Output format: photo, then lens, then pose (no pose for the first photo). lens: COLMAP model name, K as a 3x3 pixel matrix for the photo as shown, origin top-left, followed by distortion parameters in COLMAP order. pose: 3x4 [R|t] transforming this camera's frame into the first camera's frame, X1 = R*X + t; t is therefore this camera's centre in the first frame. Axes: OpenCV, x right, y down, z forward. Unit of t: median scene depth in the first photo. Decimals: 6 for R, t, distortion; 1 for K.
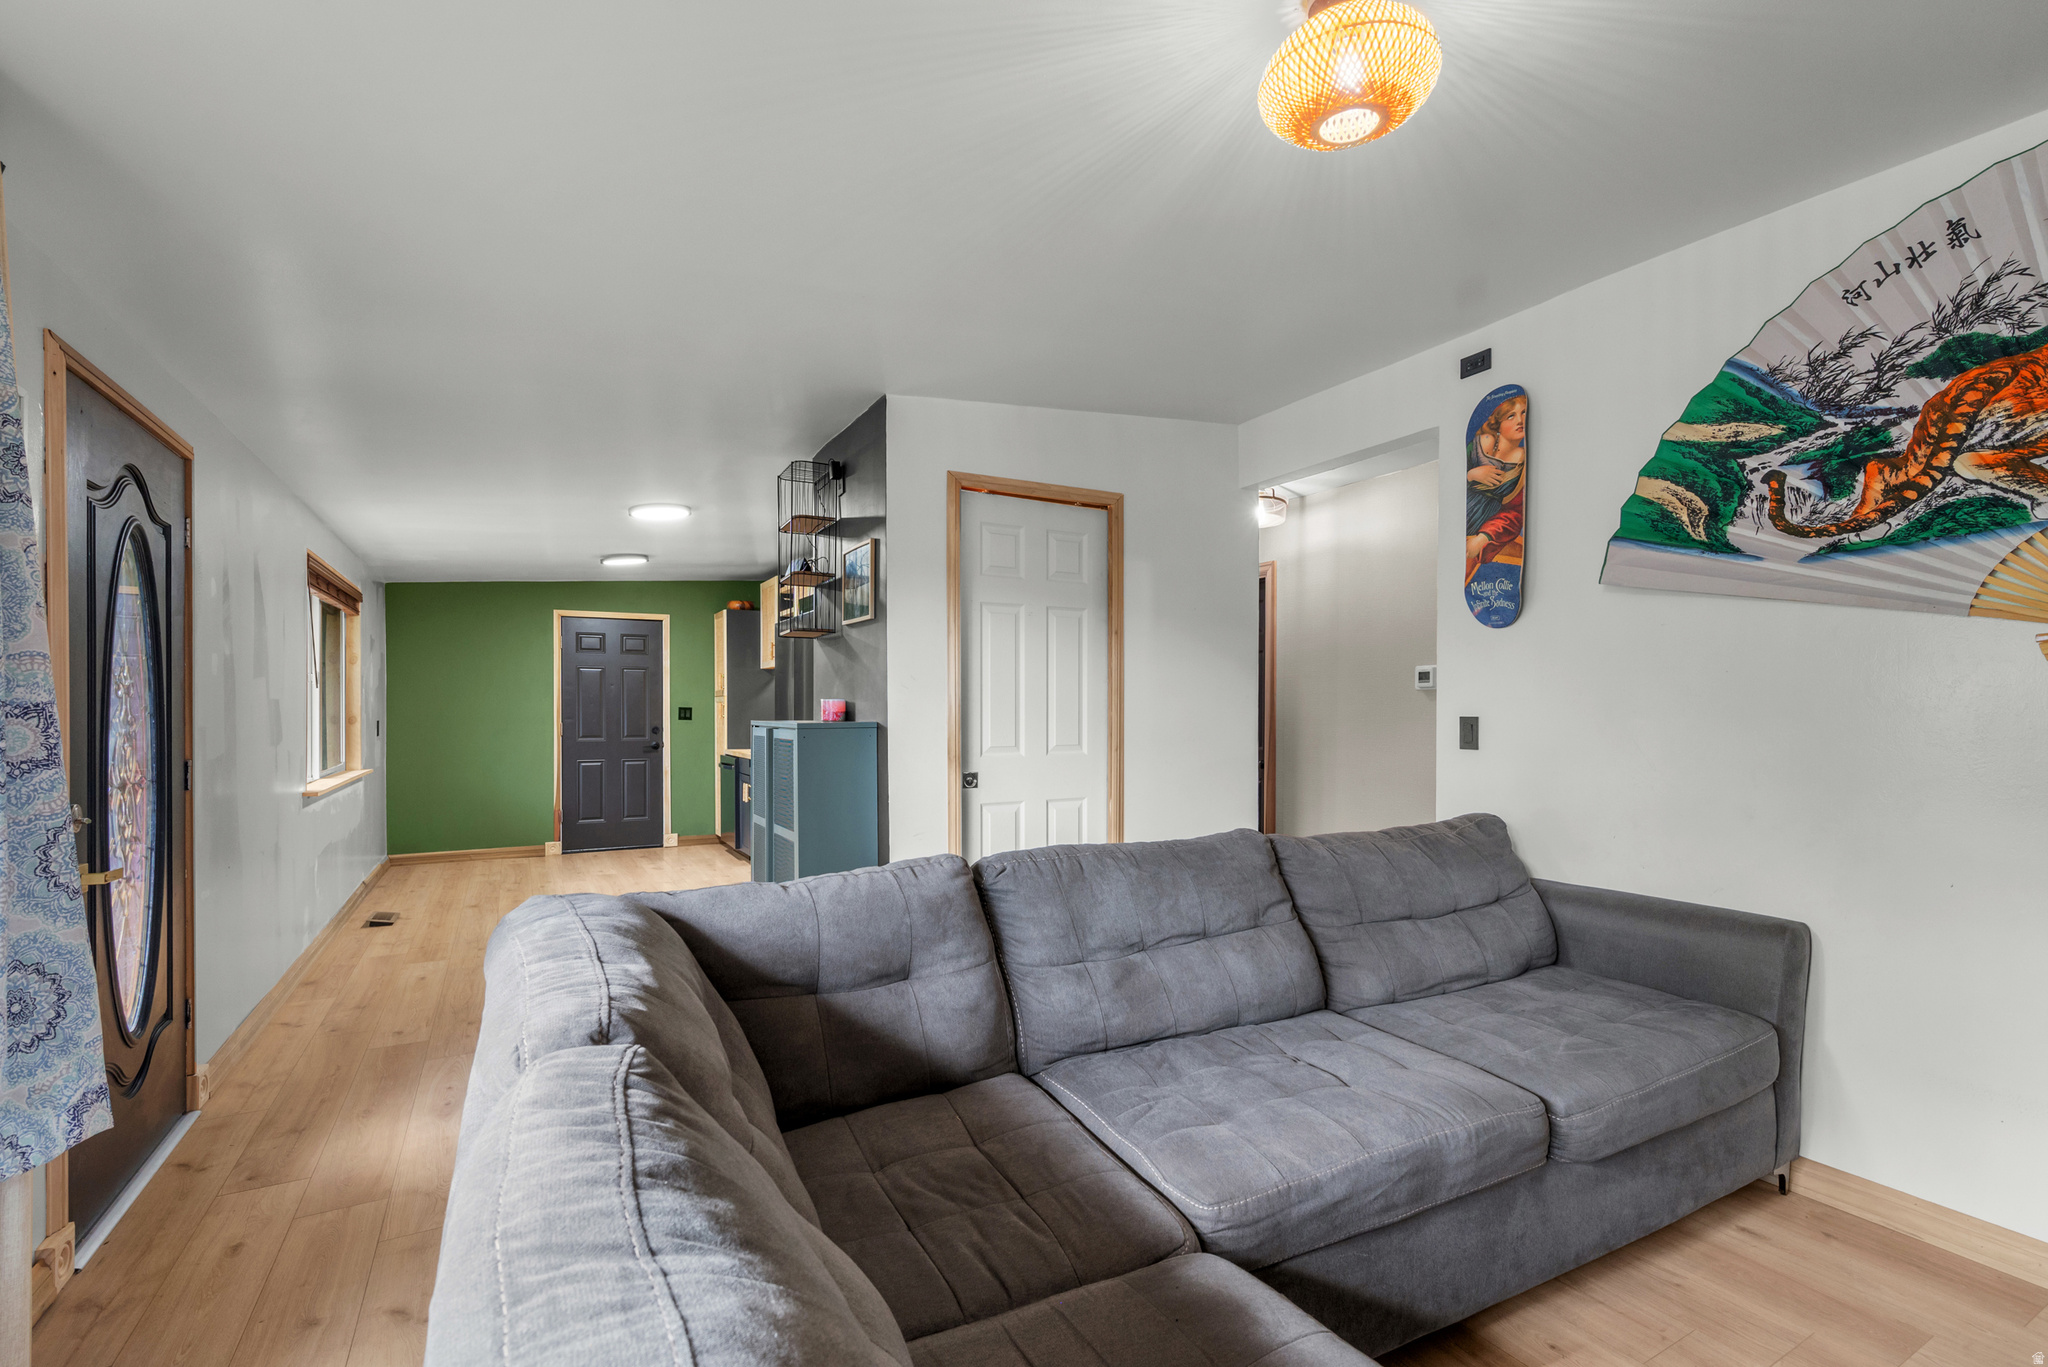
lens RADIAL K [[901.6, 0, 1037.6], [0, 901.6, 716.9], [0, 0, 1]] dist [0.000382, 0.000039]
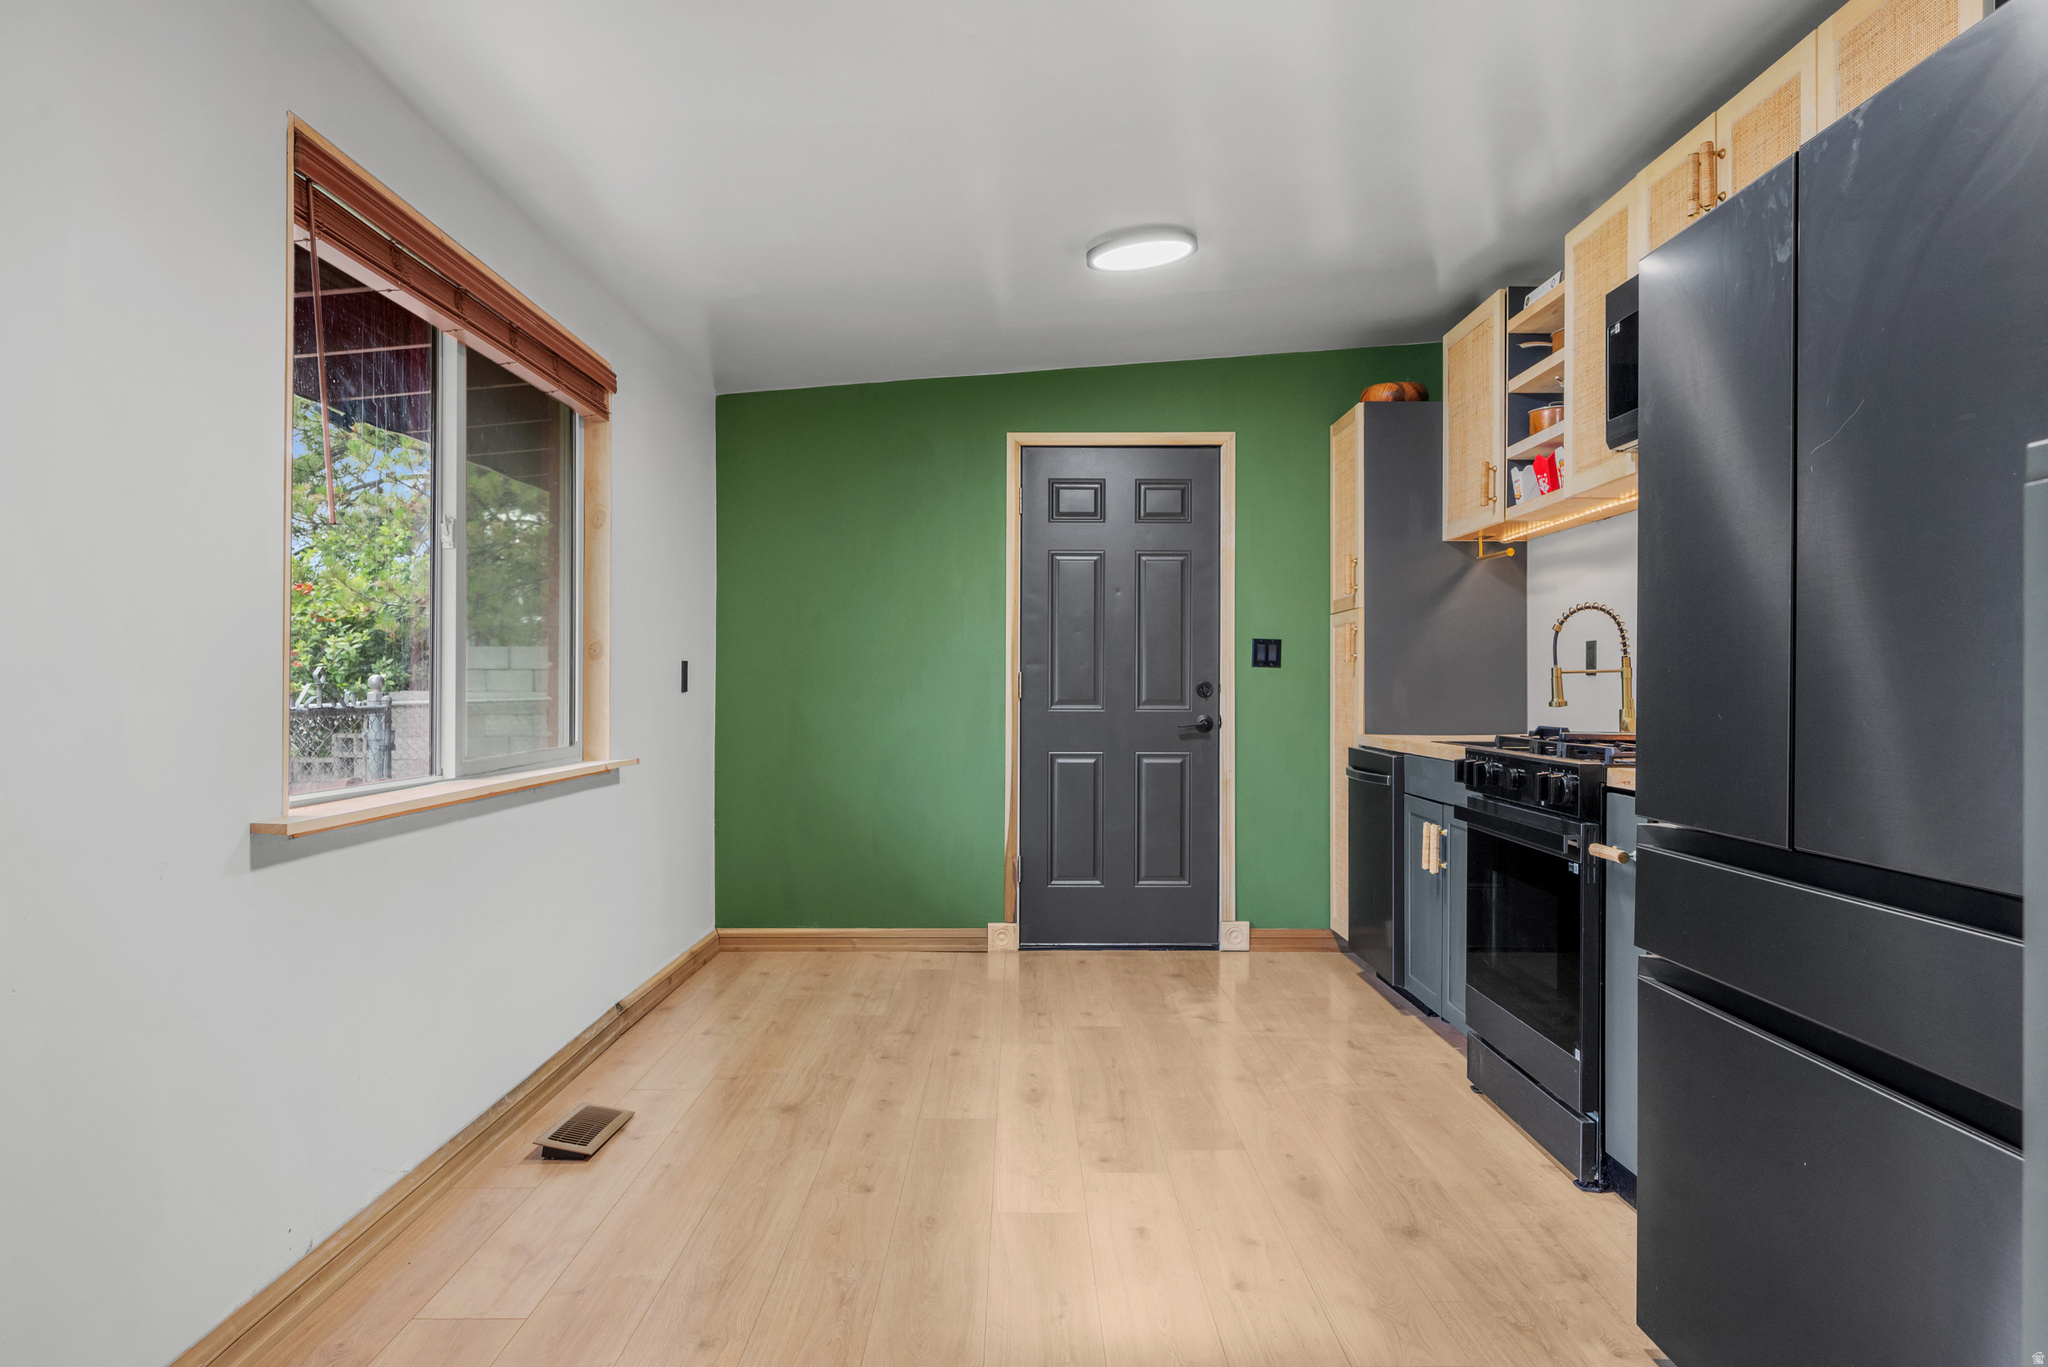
lens RADIAL K [[1342.4, 0, 1025.4], [0, 1342.4, 684.1], [0, 0, 1]] dist [-0.007669, -0.000209]
pose [[0.866156, 0.002074, -0.499769, -0.169396], [-0.005870, 0.999965, -0.006025, 0.017061], [0.499739, 0.008152, 0.866138, 0.381700]]
